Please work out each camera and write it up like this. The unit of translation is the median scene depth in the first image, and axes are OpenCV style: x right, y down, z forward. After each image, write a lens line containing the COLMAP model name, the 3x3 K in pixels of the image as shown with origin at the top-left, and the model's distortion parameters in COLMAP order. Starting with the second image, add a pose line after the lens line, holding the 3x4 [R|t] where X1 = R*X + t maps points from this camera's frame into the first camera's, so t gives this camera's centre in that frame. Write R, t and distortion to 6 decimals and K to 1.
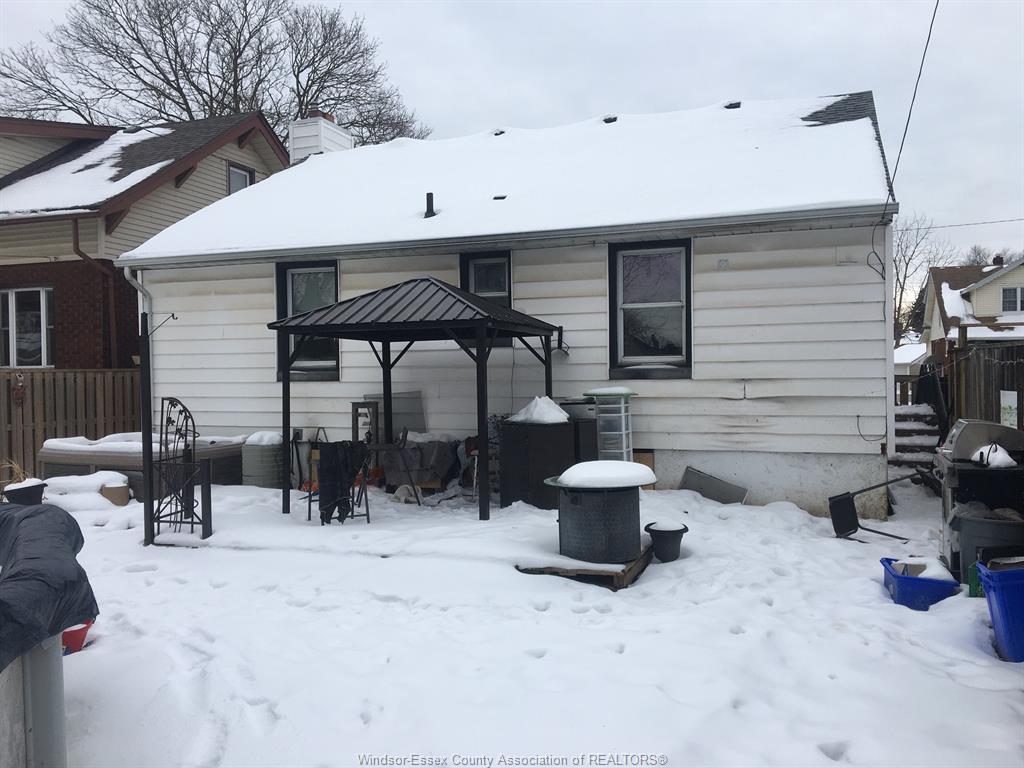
lens RADIAL K [[876.8, 0, 515.6], [0, 876.8, 383.6], [0, 0, 1]] dist [0.031336, -0.019216]
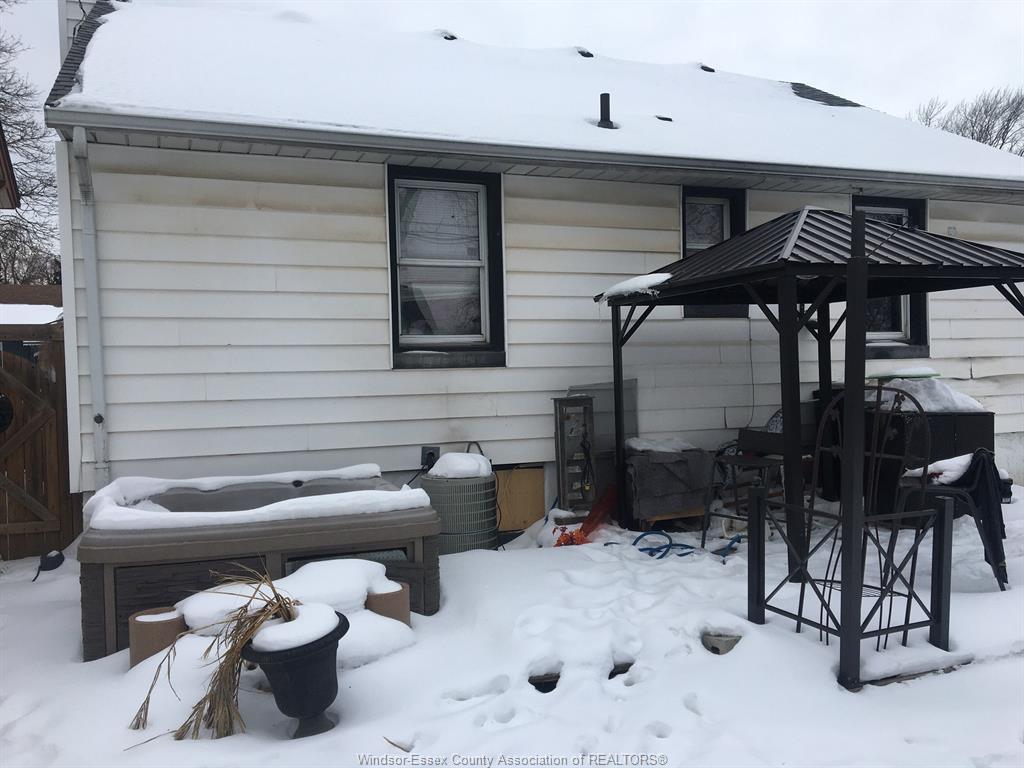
lens RADIAL K [[876.8, 0, 512.2], [0, 876.8, 386.8], [0, 0, 1]] dist [0.031336, -0.019216]
pose [[0.752074, -0.025151, 0.658599, -0.630707], [0.016947, 0.999679, 0.018823, 0.000119], [-0.658861, -0.002995, 0.752259, 0.535803]]
